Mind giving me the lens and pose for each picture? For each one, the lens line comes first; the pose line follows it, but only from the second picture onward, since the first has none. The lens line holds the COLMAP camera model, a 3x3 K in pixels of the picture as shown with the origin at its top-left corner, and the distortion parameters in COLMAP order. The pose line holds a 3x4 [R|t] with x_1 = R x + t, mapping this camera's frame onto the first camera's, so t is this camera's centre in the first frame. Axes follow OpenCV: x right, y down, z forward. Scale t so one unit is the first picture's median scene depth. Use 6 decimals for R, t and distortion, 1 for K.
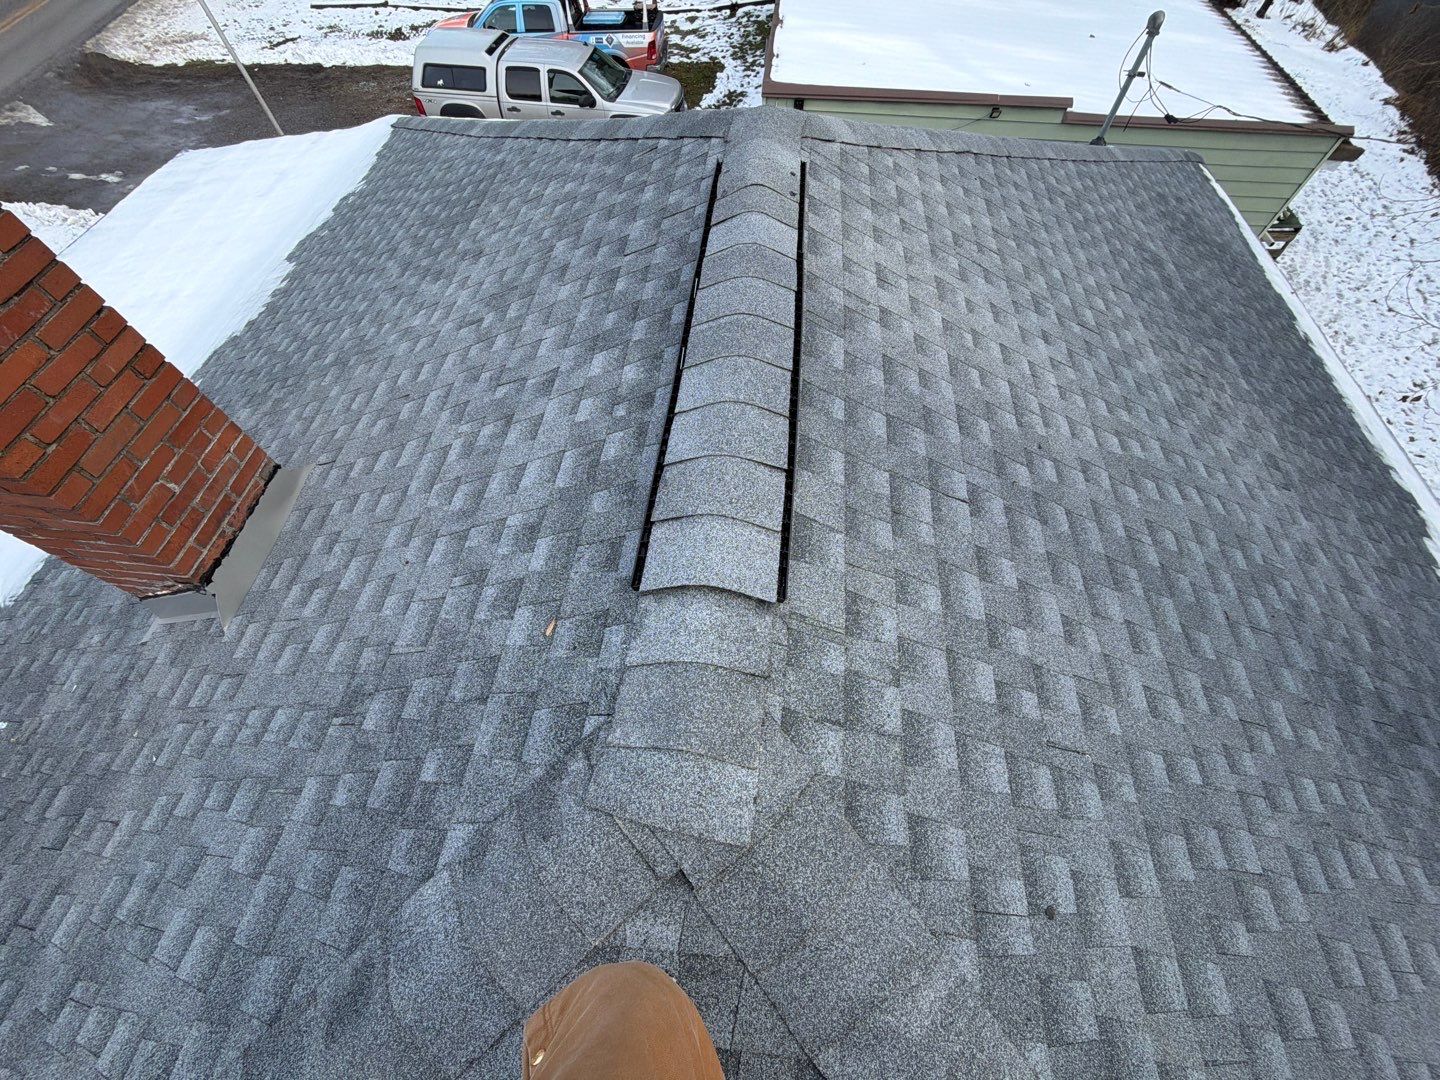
lens RADIAL K [[570.6, 0, 721.2], [0, 570.6, 541.6], [0, 0, 1]] dist [0.001103, -0.000330]
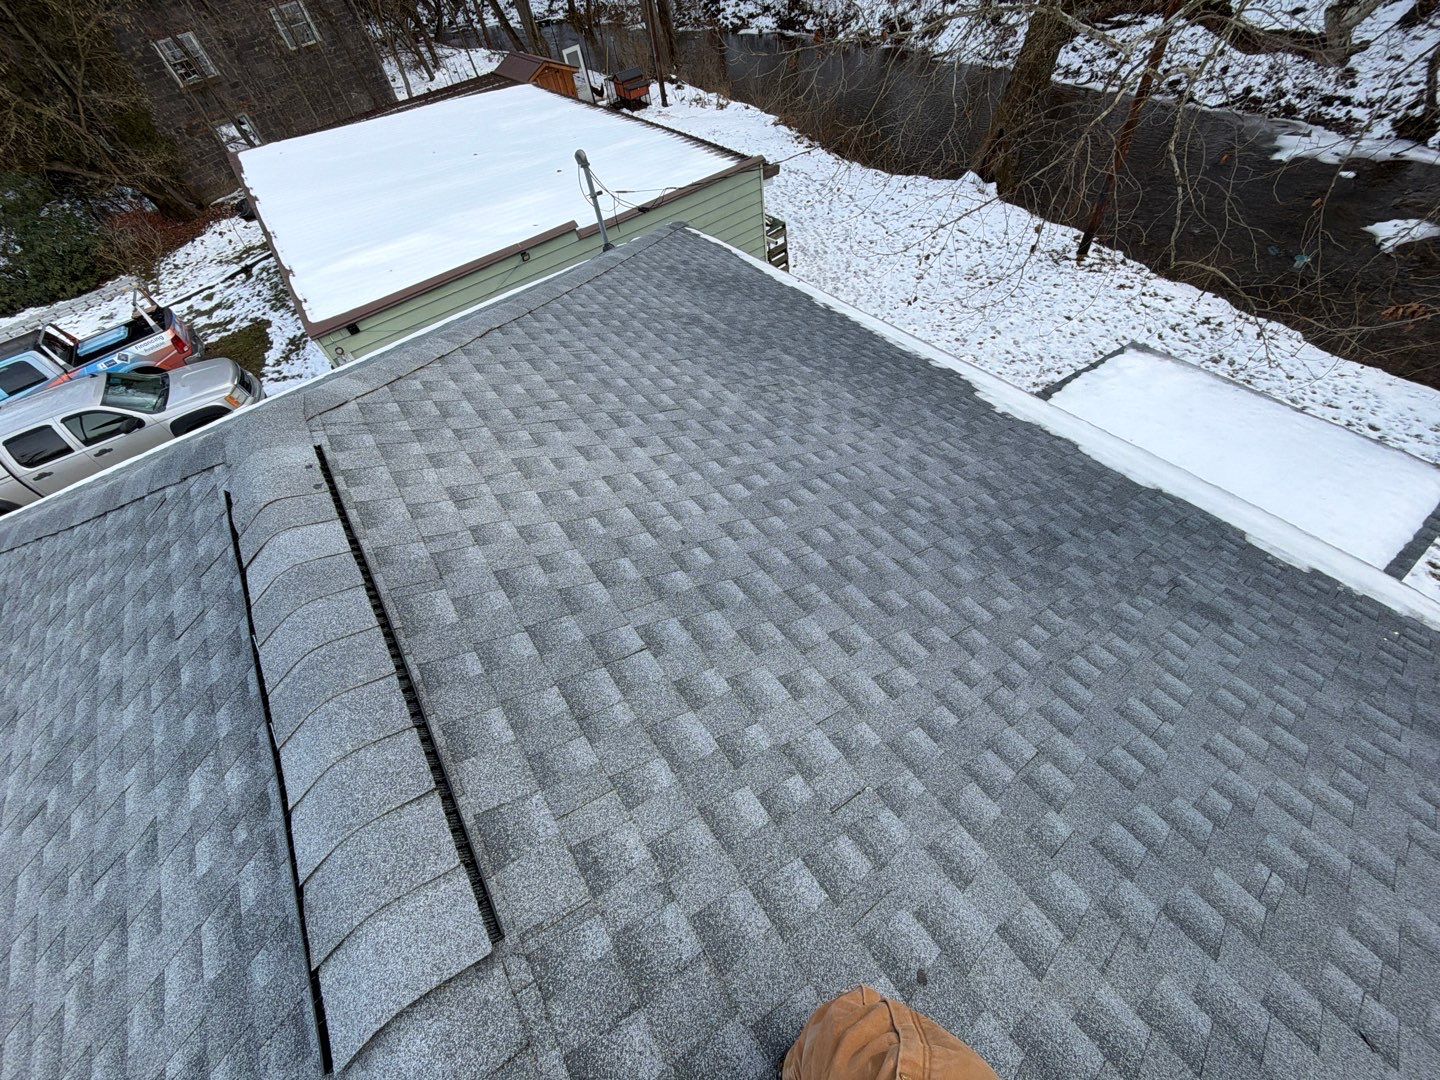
lens RADIAL K [[570.6, 0, 721.2], [0, 570.6, 541.6], [0, 0, 1]] dist [0.001103, -0.000330]
pose [[0.743723, -0.577521, 0.336668, 0.244122], [0.626272, 0.778078, -0.048760, -0.067626], [-0.233794, 0.247110, 0.940360, -0.028171]]
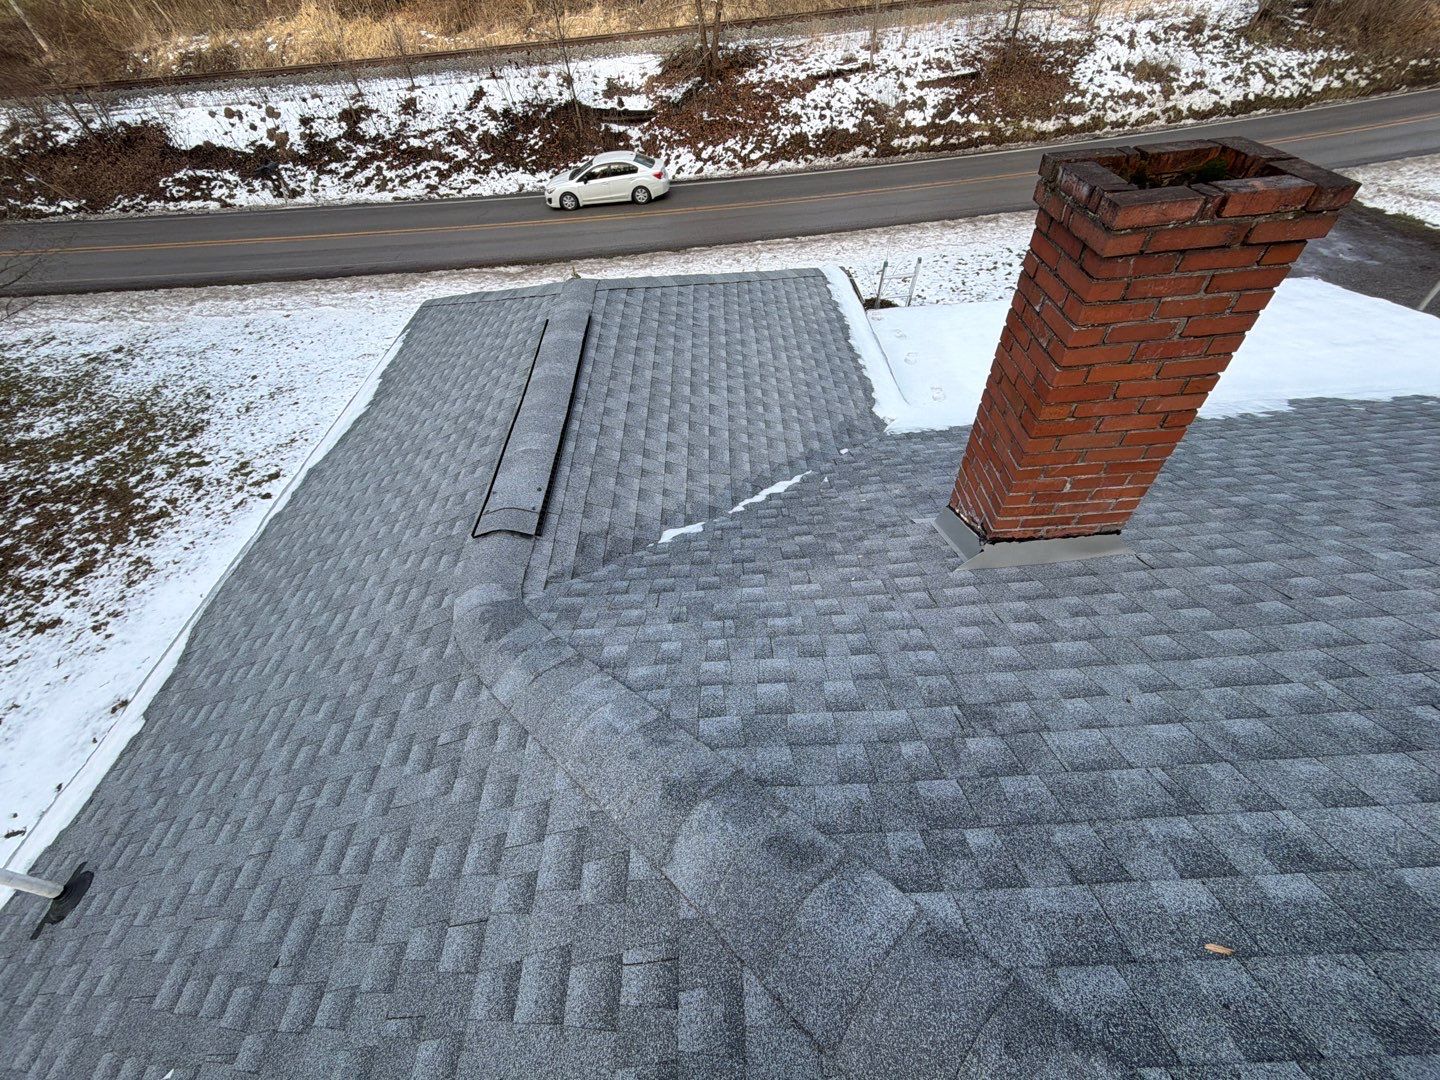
lens RADIAL K [[570.6, 0, 721.2], [0, 570.6, 541.6], [0, 0, 1]] dist [0.001103, -0.000330]
pose [[0.129037, 0.728996, -0.672246, -0.173657], [-0.810880, 0.467791, 0.351633, 0.107251], [0.570809, 0.499737, 0.651490, -0.090941]]
